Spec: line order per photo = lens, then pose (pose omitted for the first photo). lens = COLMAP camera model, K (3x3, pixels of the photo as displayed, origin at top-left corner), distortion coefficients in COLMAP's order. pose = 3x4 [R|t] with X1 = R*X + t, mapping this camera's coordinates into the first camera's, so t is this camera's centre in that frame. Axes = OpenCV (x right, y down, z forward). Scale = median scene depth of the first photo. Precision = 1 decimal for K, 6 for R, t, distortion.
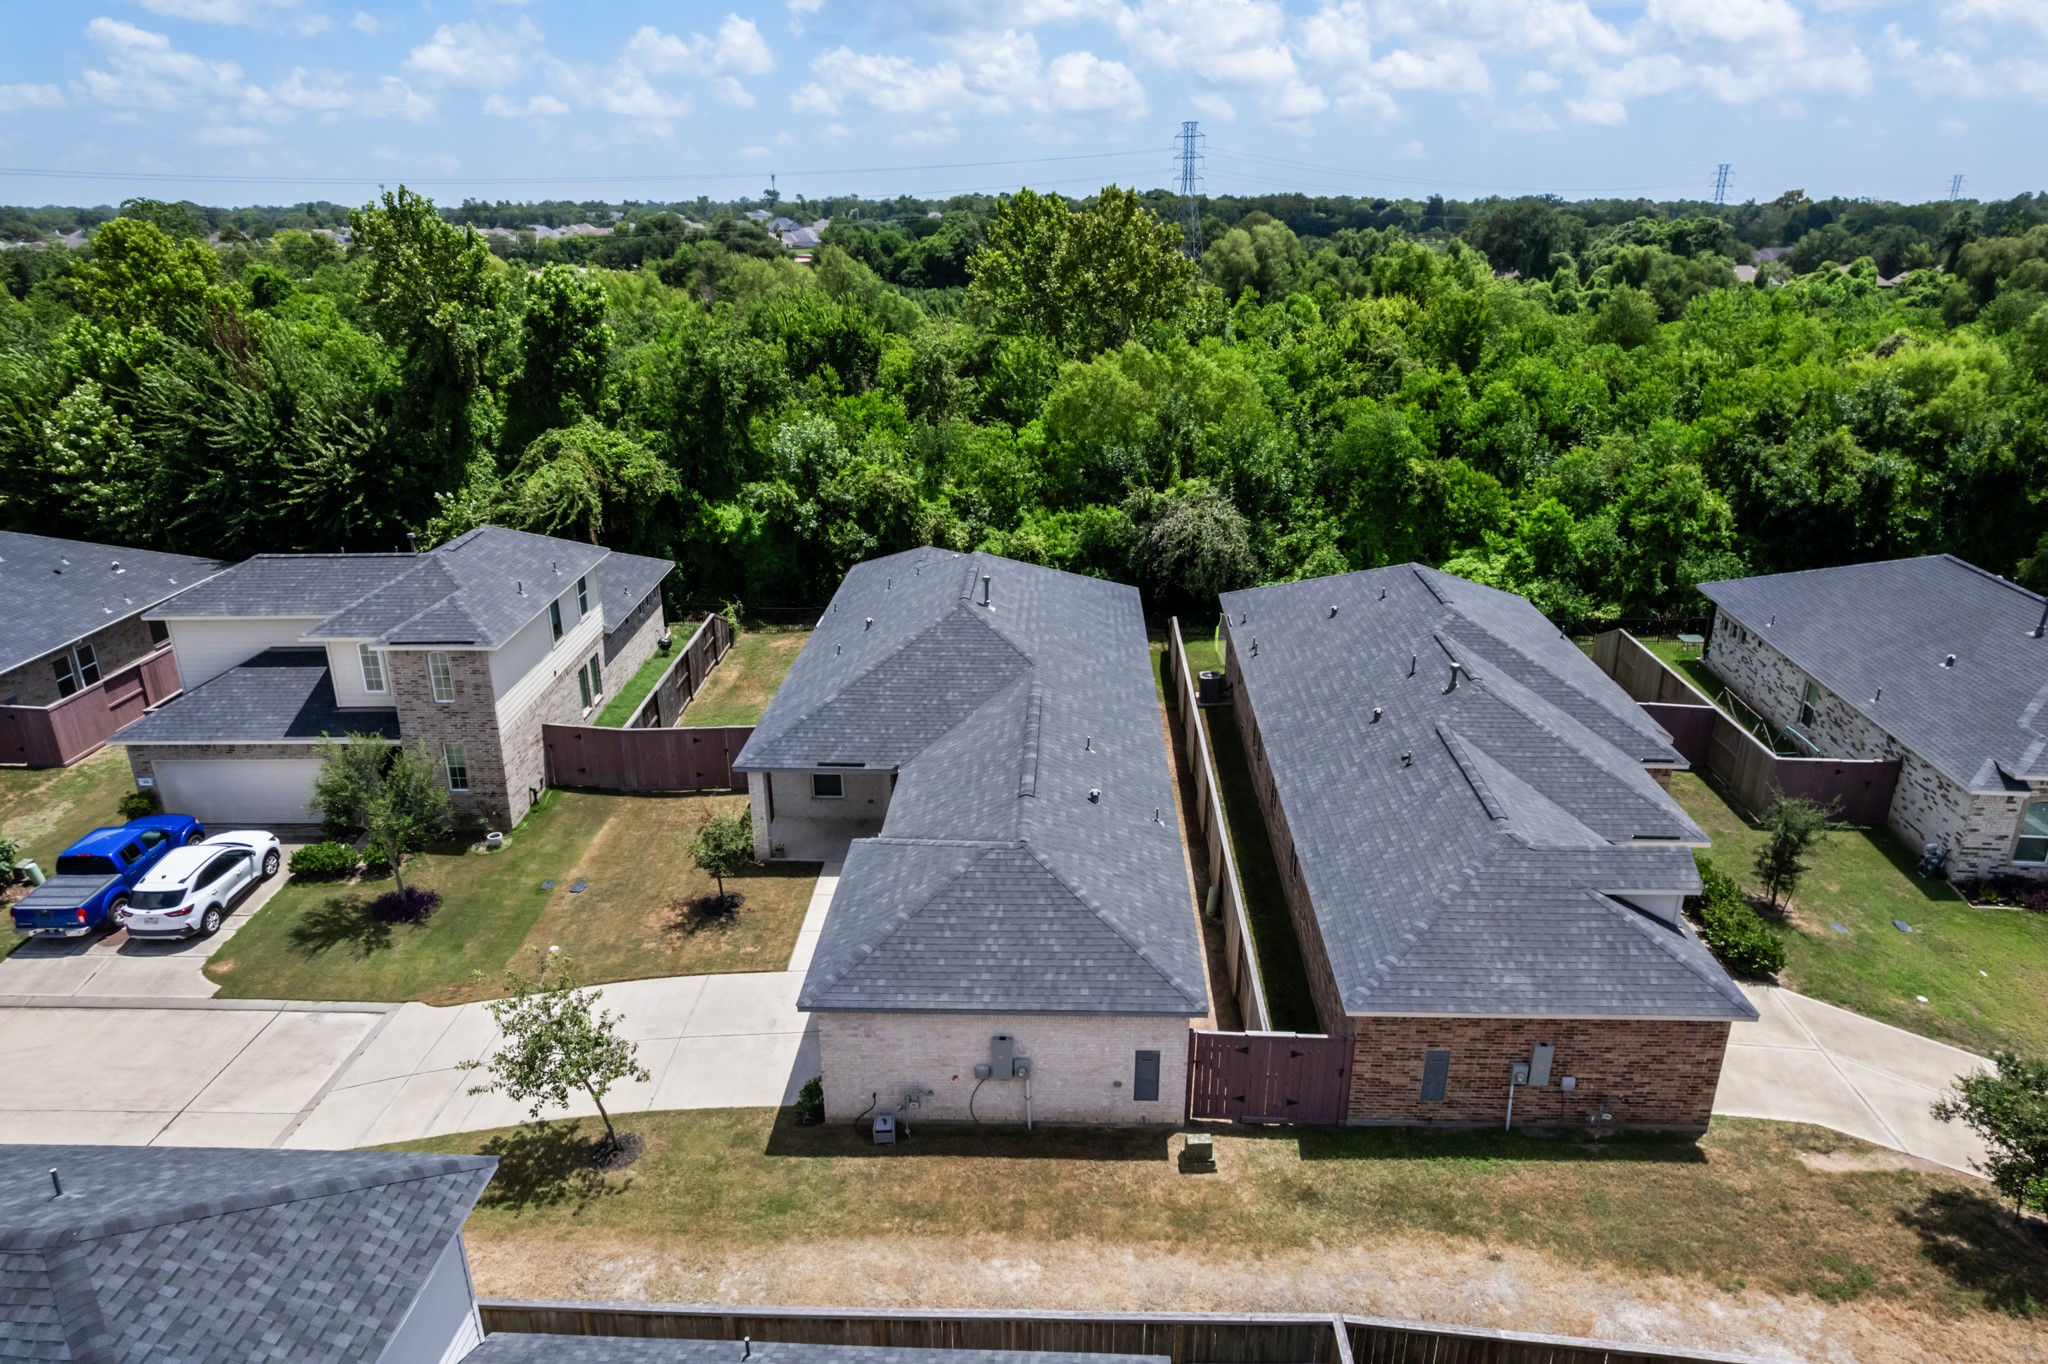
lens RADIAL K [[1315.2, 0, 1027.4], [0, 1315.2, 694.7], [0, 0, 1]] dist [-0.070272, 0.057790]
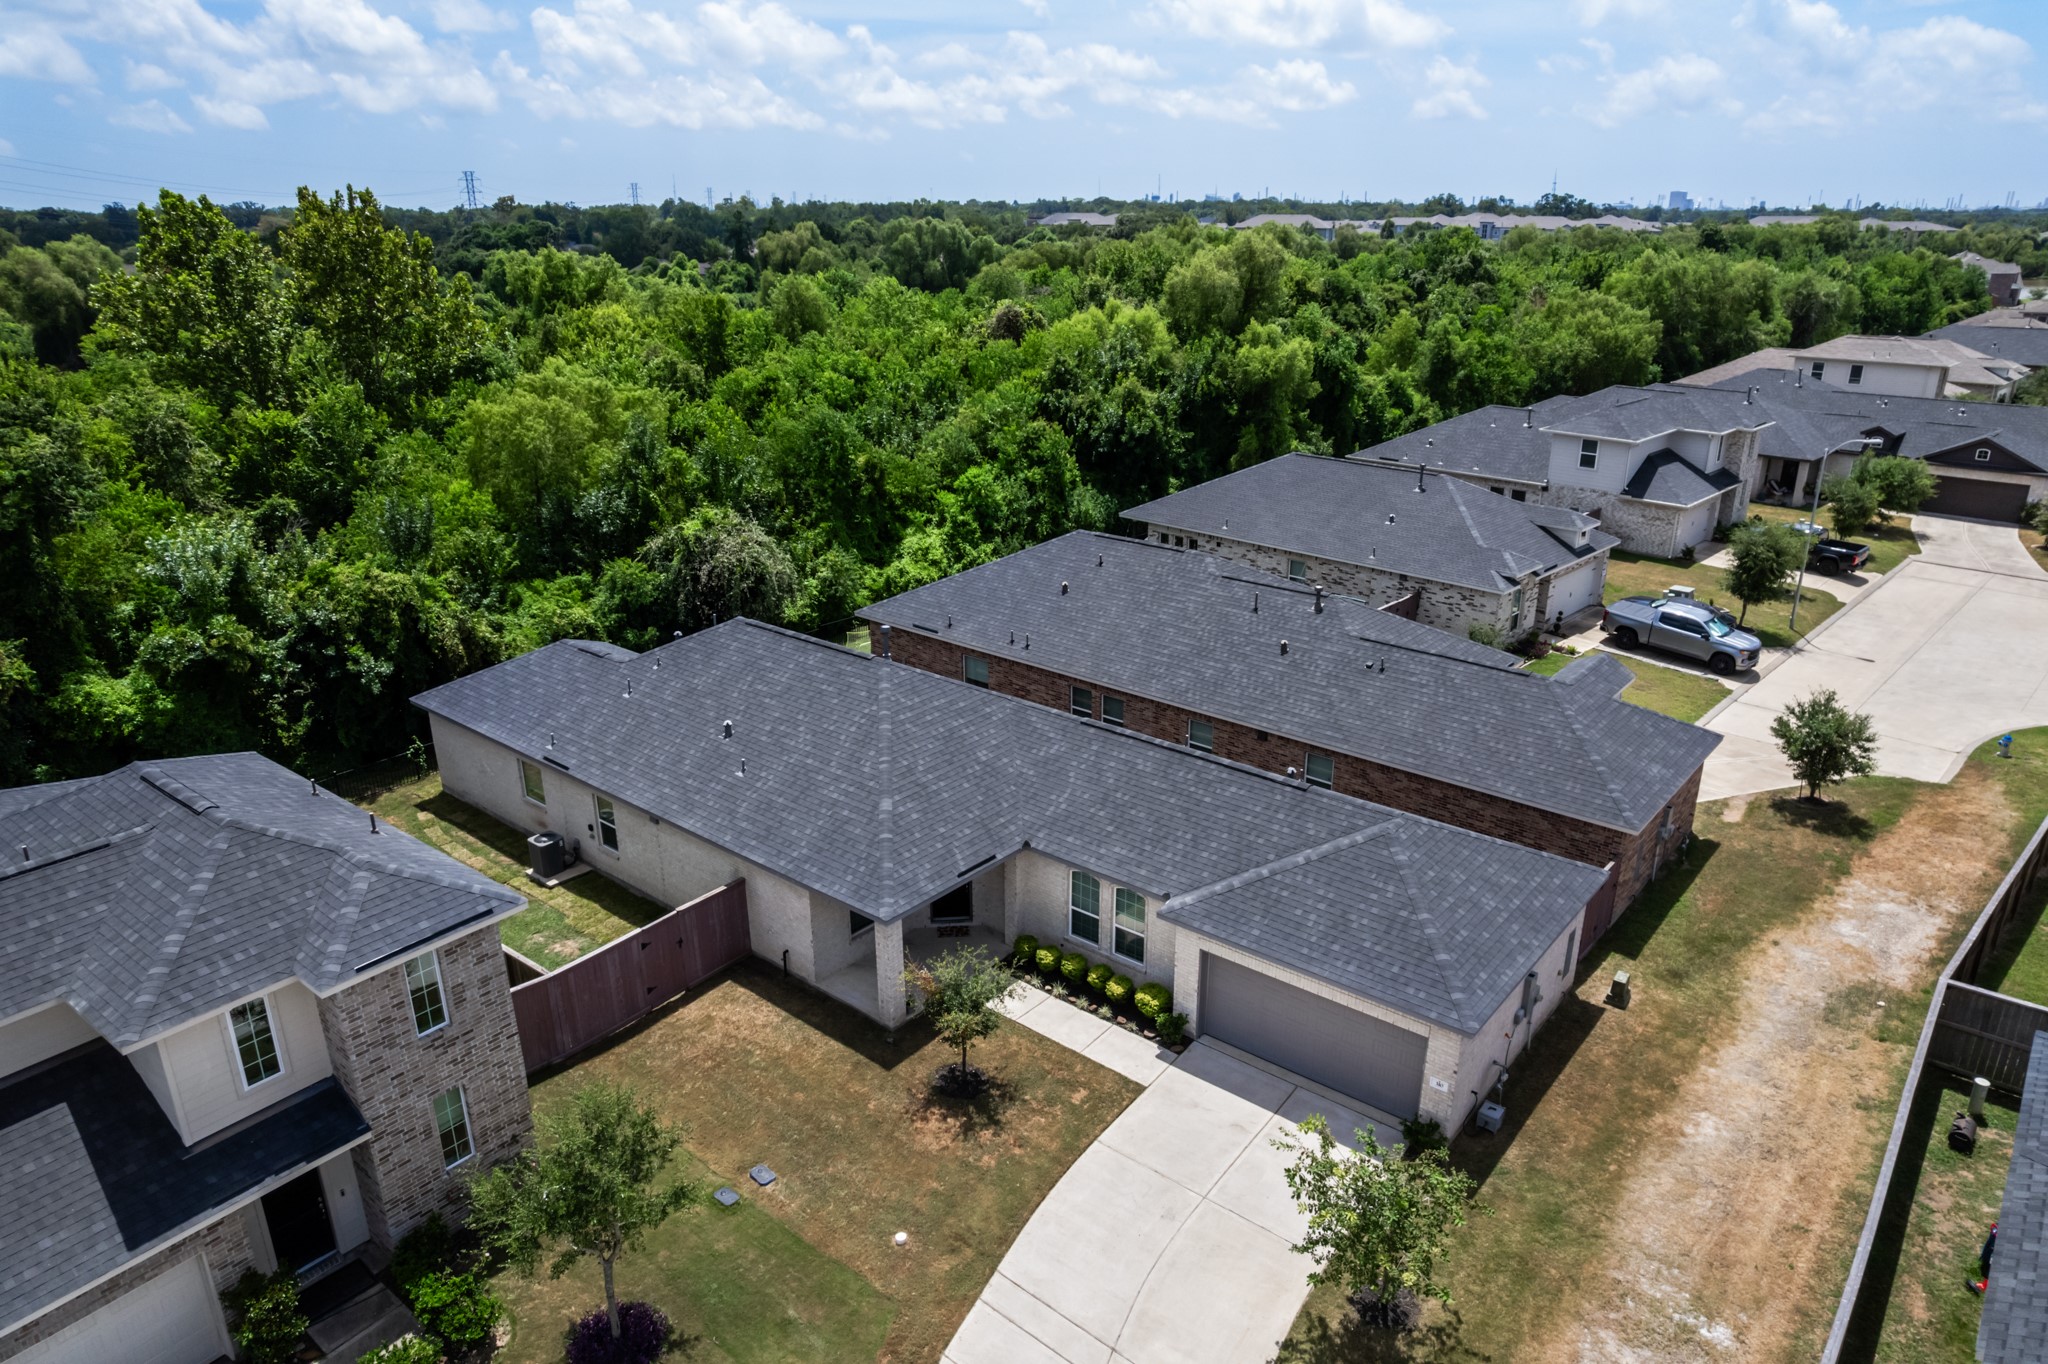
lens RADIAL K [[1315.2, 0, 1033.4], [0, 1315.2, 686.3], [0, 0, 1]] dist [-0.070272, 0.057790]
pose [[0.612529, -0.271379, 0.742403, -0.439124], [0.279389, 0.952922, 0.117819, -0.089378], [-0.739426, 0.135252, 0.659512, 0.249815]]
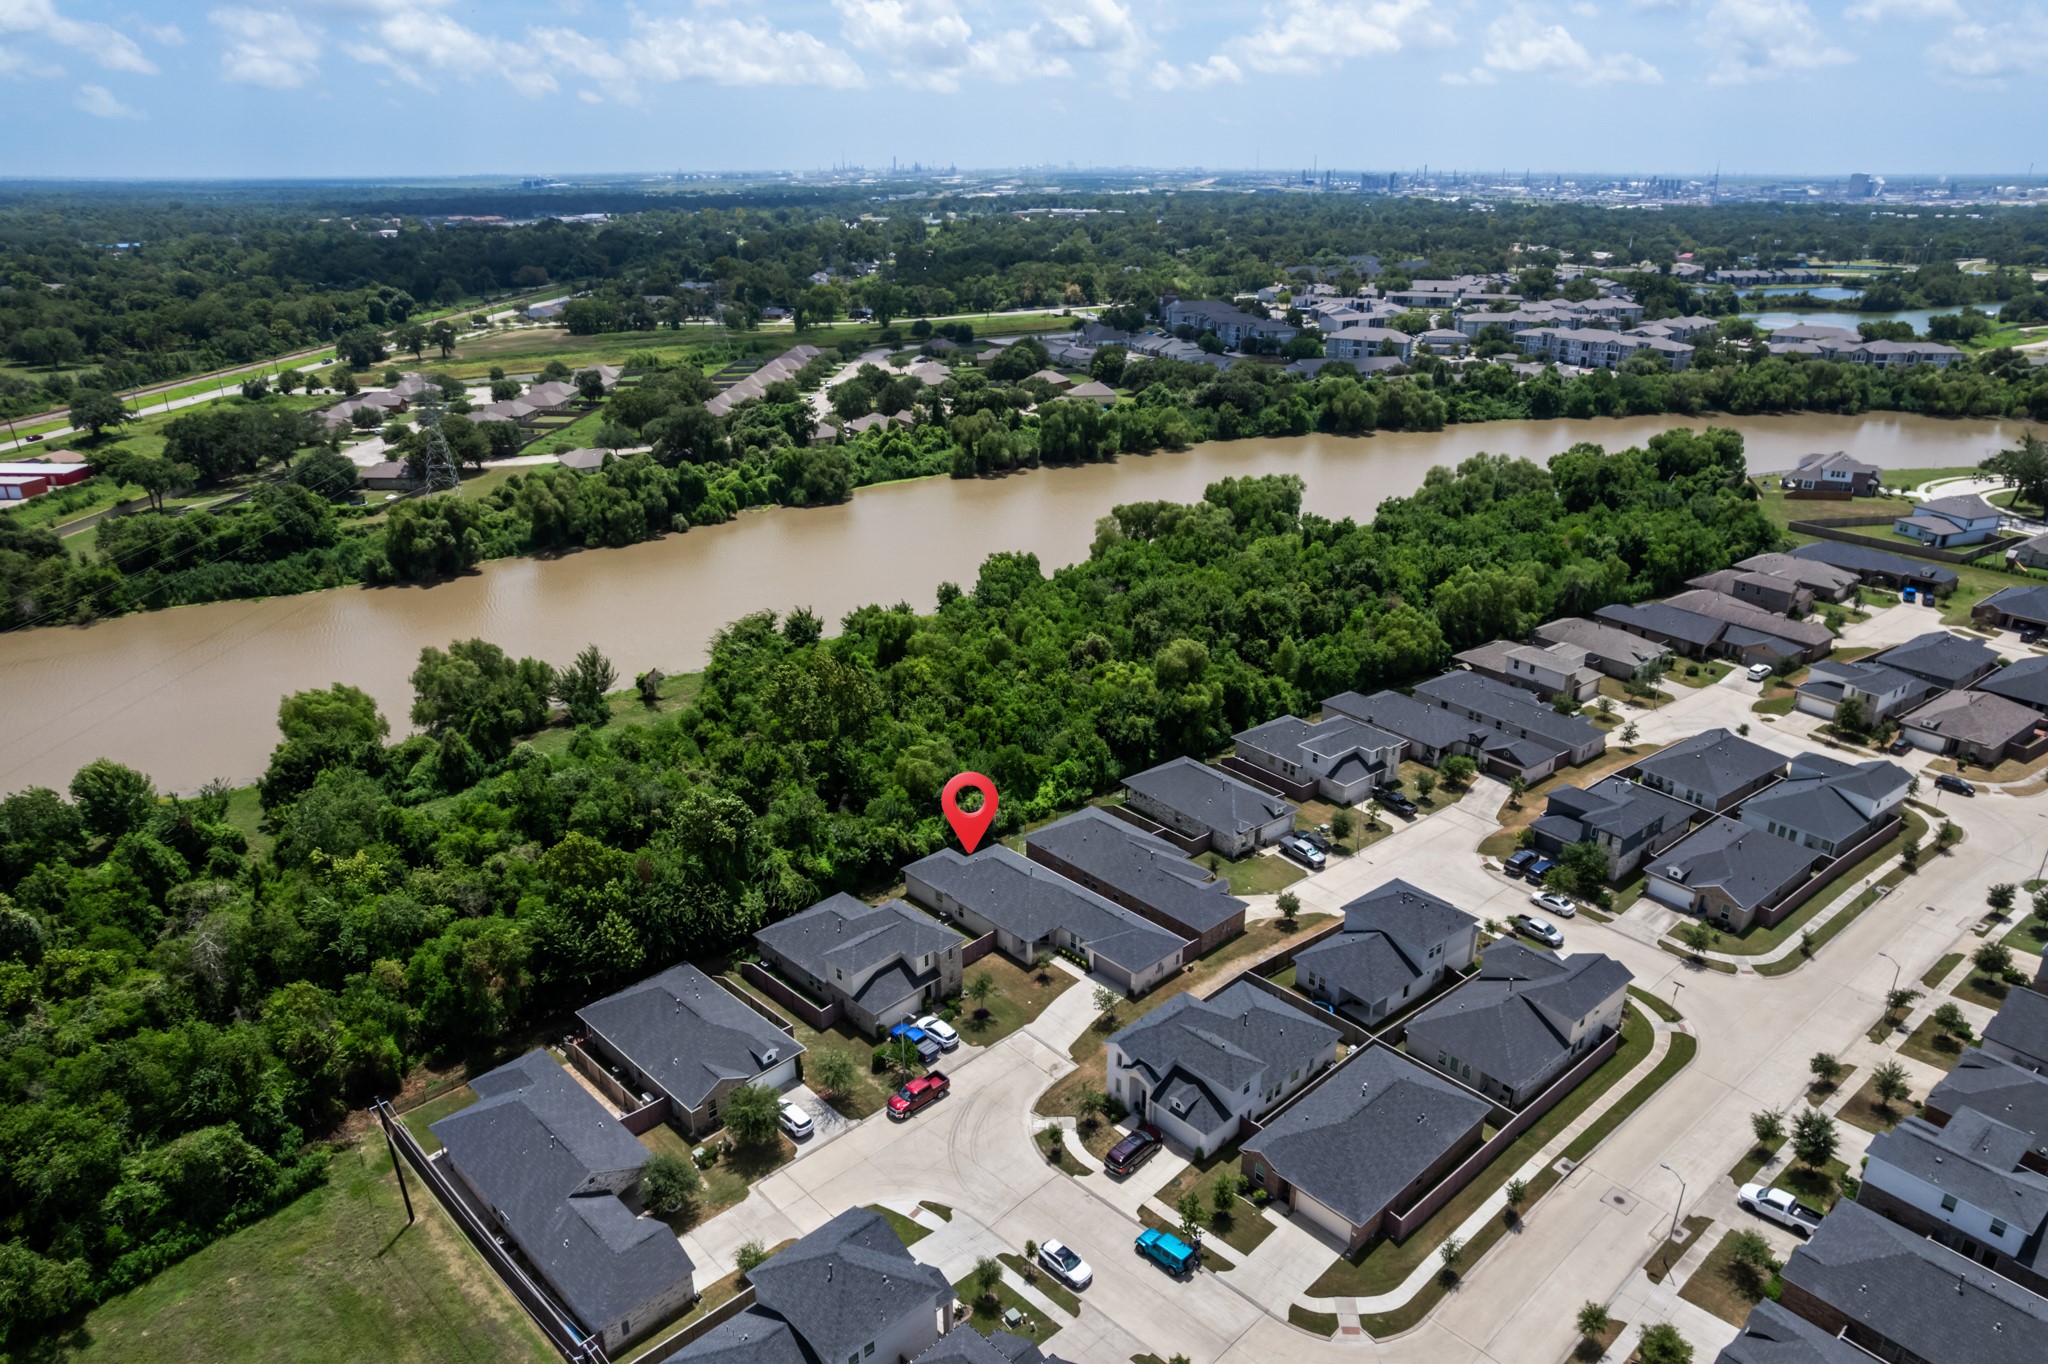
lens RADIAL K [[1315.2, 0, 1040.0], [0, 1315.2, 677.2], [0, 0, 1]] dist [-0.070272, 0.057790]
pose [[0.695544, -0.260950, 0.669420, -1.564778], [0.249152, 0.961500, 0.115932, -0.686740], [-0.673900, 0.086151, 0.733783, -1.148942]]
